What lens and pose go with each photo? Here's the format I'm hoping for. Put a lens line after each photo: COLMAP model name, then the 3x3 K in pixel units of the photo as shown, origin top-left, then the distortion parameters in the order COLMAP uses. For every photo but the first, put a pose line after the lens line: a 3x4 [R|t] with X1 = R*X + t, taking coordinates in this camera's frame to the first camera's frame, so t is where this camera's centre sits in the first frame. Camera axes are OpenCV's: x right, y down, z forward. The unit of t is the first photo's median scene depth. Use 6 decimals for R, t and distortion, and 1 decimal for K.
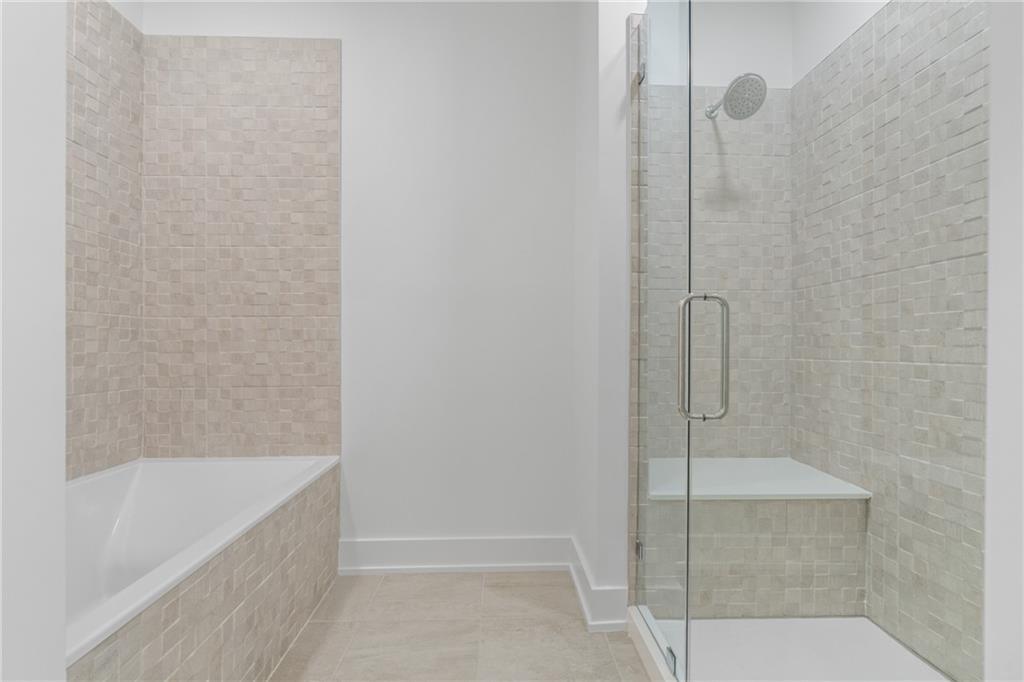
lens RADIAL K [[468.4, 0, 518.1], [0, 468.4, 348.0], [0, 0, 1]] dist [-0.005616, 0.000287]
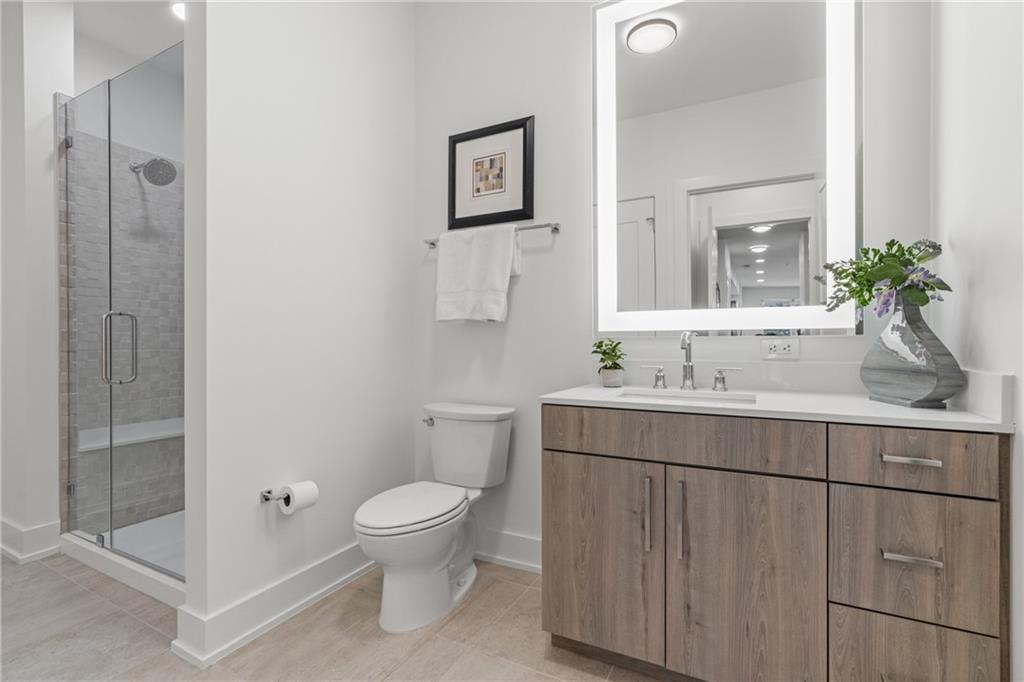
lens RADIAL K [[468.4, 0, 509.7], [0, 468.4, 343.7], [0, 0, 1]] dist [-0.005616, 0.000287]
pose [[0.514194, -0.009368, 0.857623, -0.243153], [0.003954, 0.999956, 0.008552, -0.004239], [-0.857665, -0.001006, 0.514208, -0.792120]]
